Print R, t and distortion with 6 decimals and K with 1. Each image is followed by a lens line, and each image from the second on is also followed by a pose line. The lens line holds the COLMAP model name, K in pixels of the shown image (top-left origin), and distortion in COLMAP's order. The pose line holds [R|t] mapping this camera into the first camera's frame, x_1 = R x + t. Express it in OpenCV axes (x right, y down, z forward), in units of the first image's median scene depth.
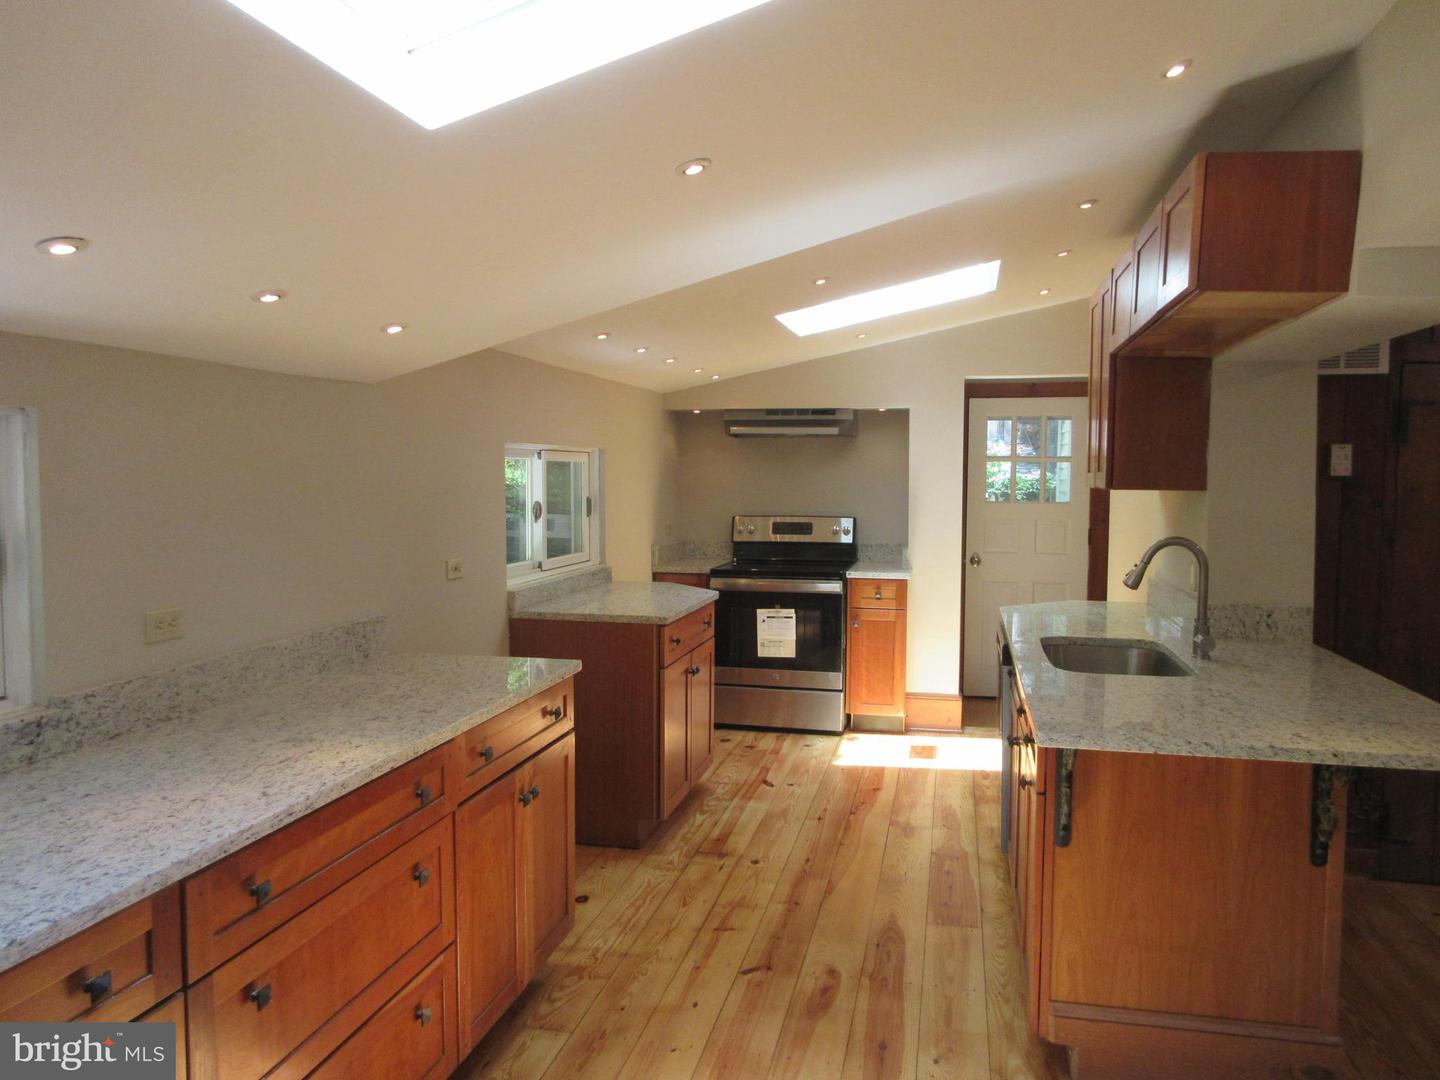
lens RADIAL K [[1066.0, 0, 720.5], [0, 1066.0, 539.2], [0, 0, 1]] dist [-0.009361, 0.001736]
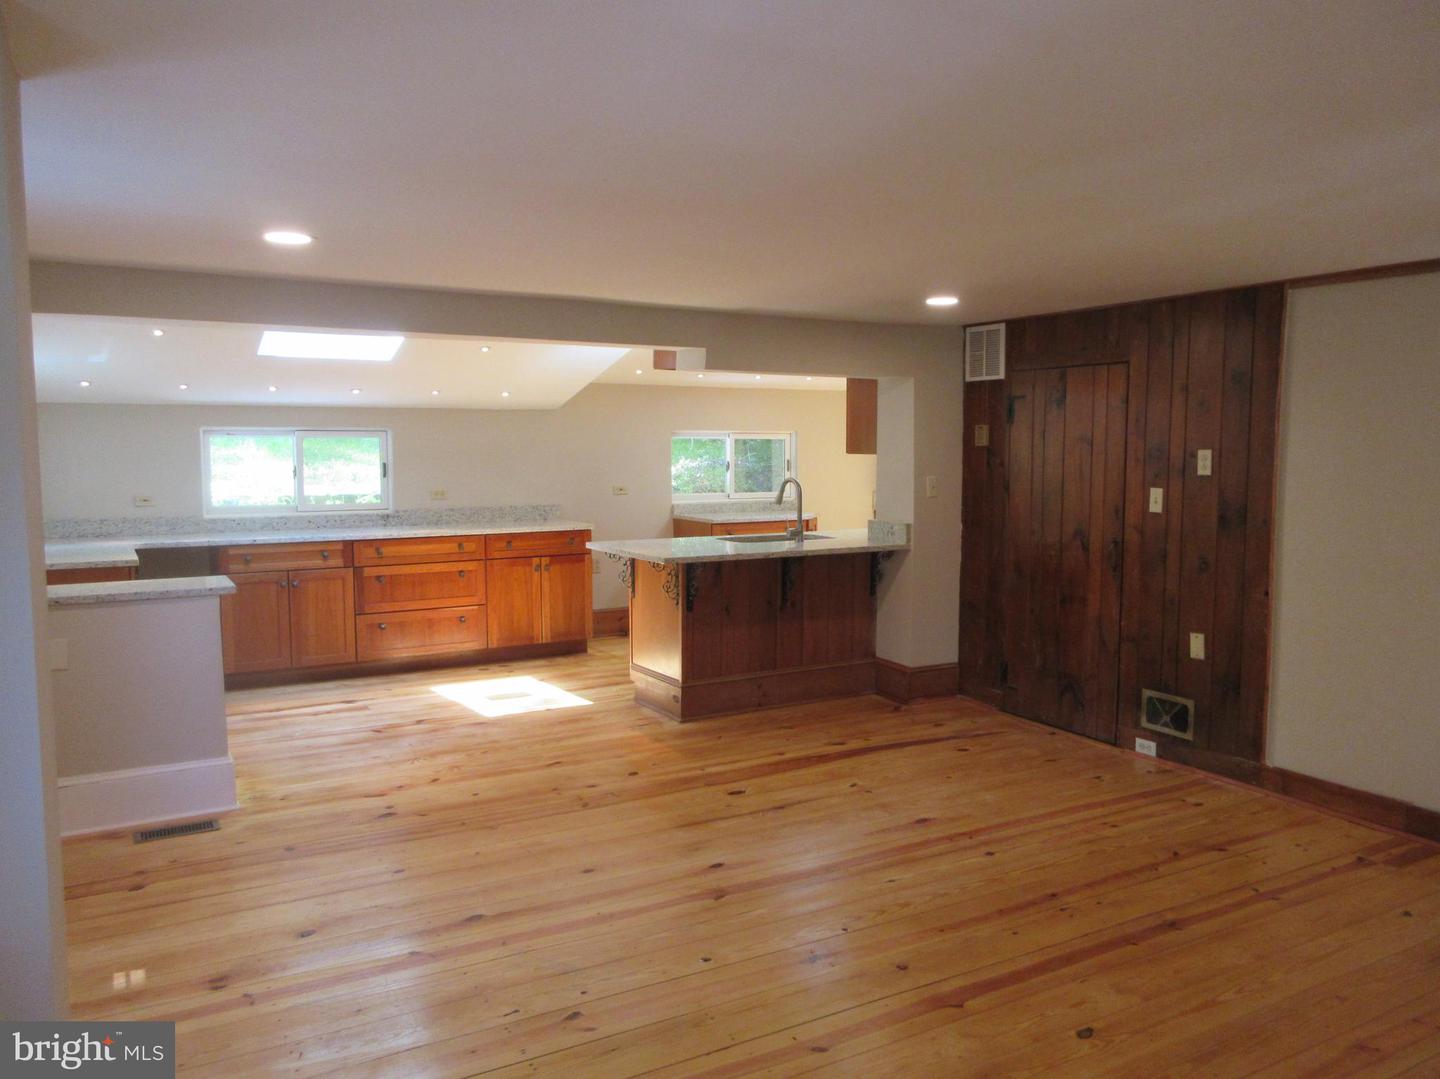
lens RADIAL K [[1066.0, 0, 724.5], [0, 1066.0, 528.0], [0, 0, 1]] dist [-0.009361, 0.001736]
pose [[0.682181, 0.053519, -0.729222, 1.697530], [-0.043050, 0.998527, 0.033010, 0.028471], [0.729915, 0.008874, 0.683480, -0.386709]]
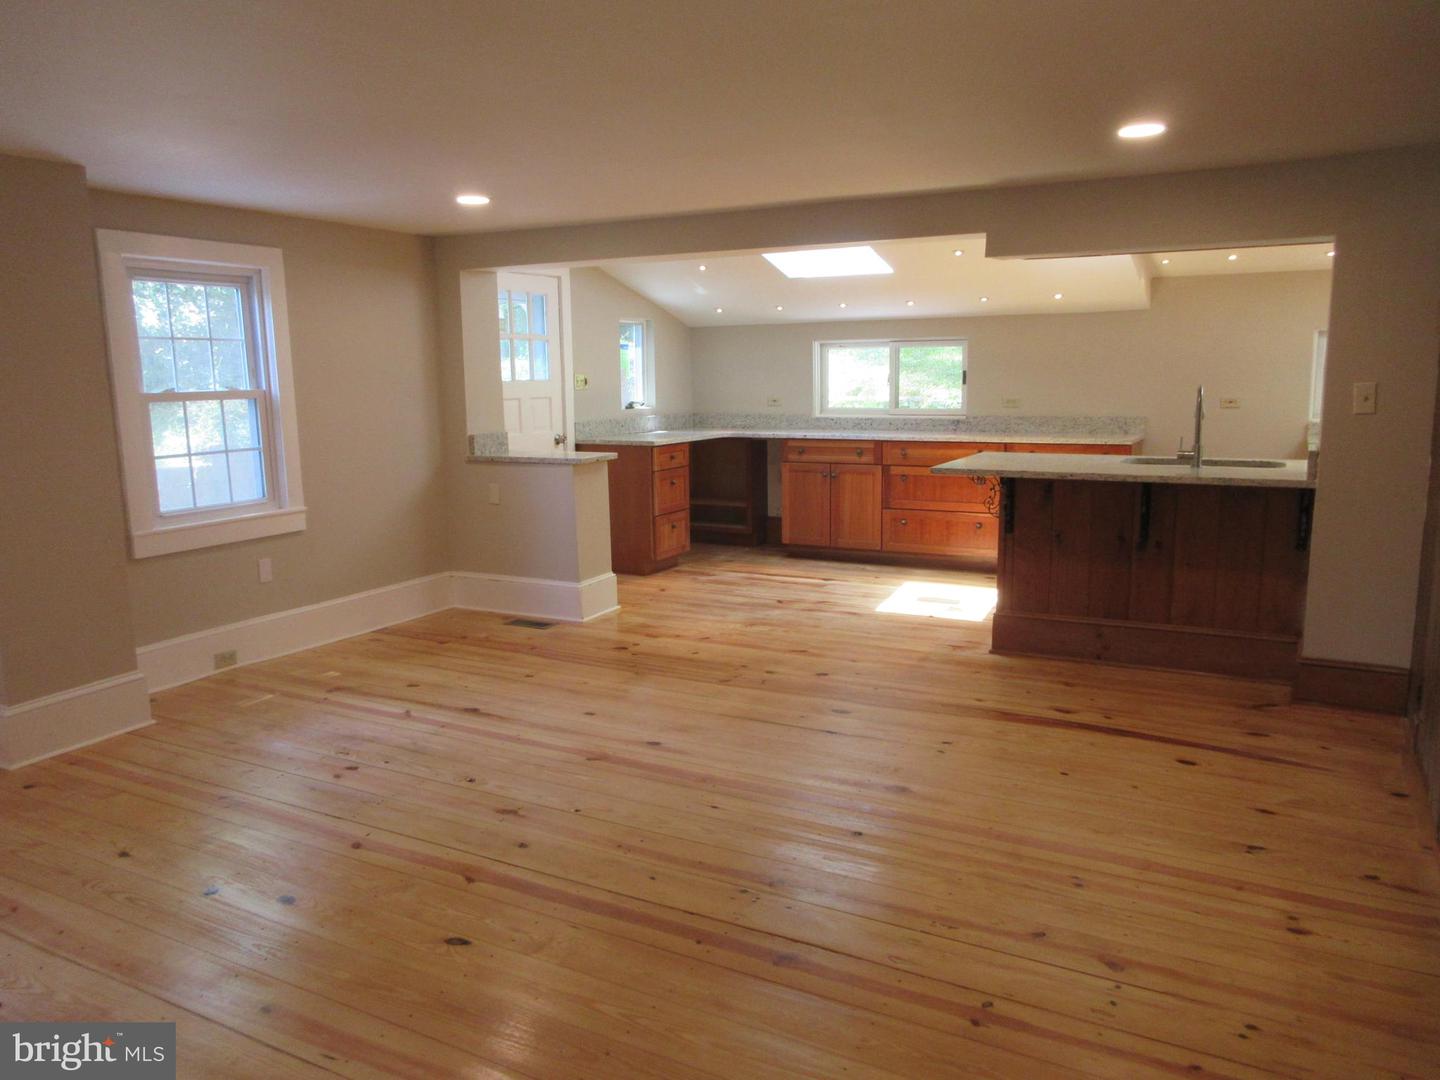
lens RADIAL K [[1066.0, 0, 735.9], [0, 1066.0, 513.2], [0, 0, 1]] dist [-0.009361, 0.001736]
pose [[-0.255790, 0.129521, -0.958017, 1.977277], [-0.046087, 0.988224, 0.145911, -0.011738], [0.965633, 0.081475, -0.246808, 0.734399]]
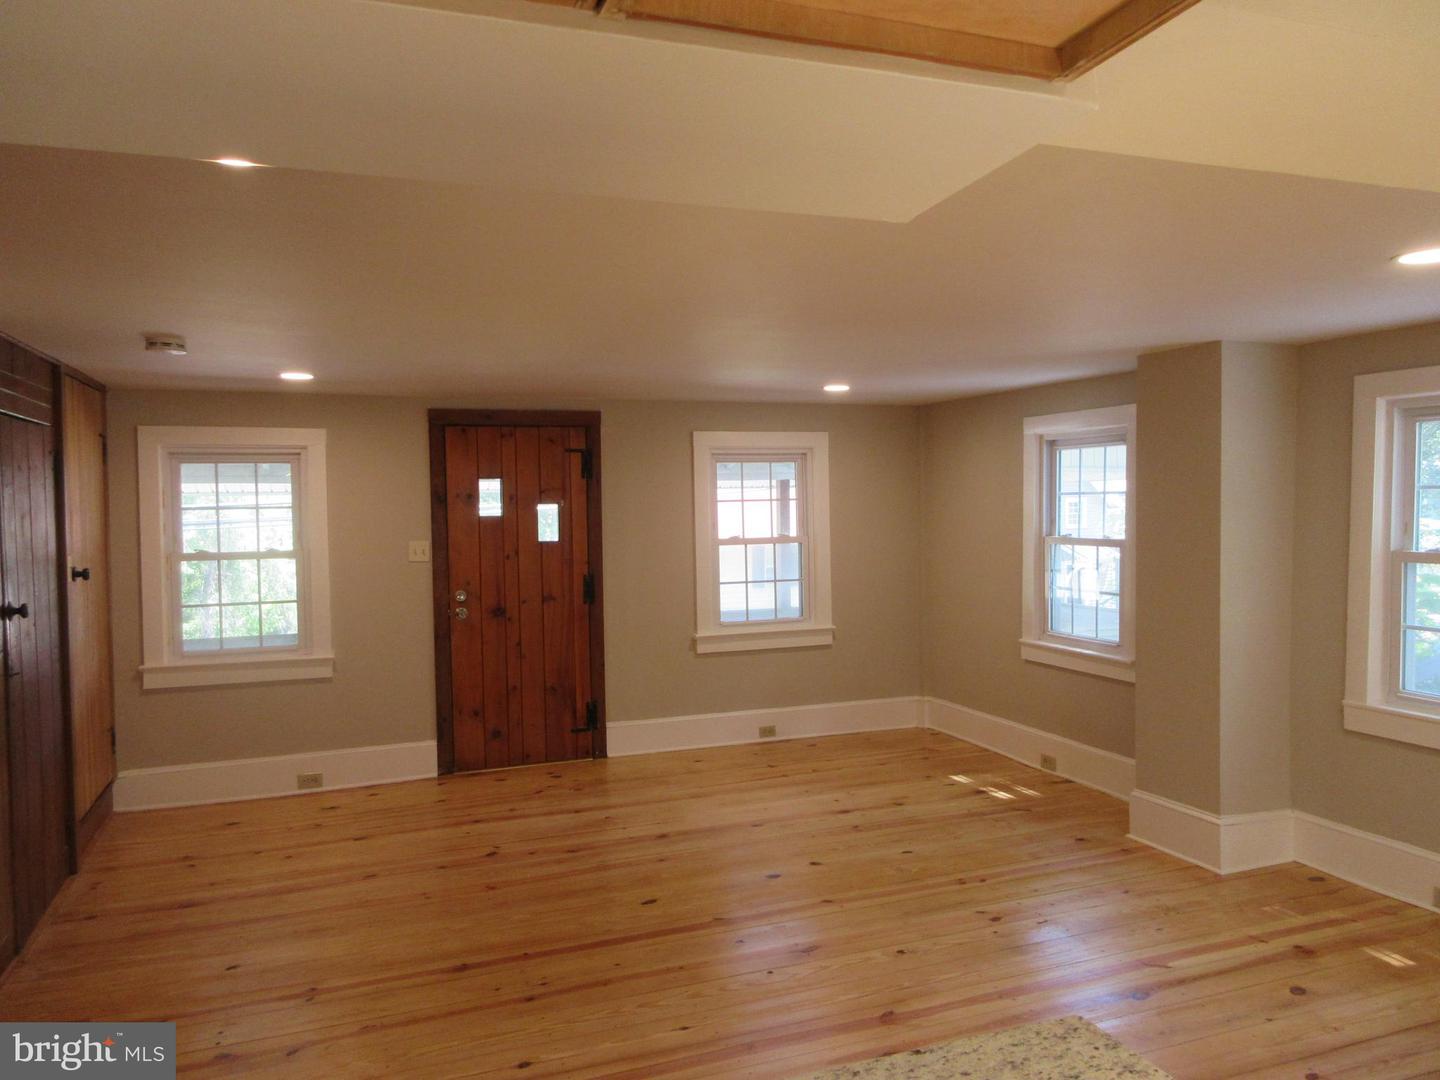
lens RADIAL K [[1066.0, 0, 723.2], [0, 1066.0, 543.3], [0, 0, 1]] dist [-0.009361, 0.001736]
pose [[-0.543880, -0.033000, 0.838514, 0.246465], [0.062273, 0.994884, 0.079546, -0.081894], [-0.836849, 0.095480, -0.539042, 0.922851]]
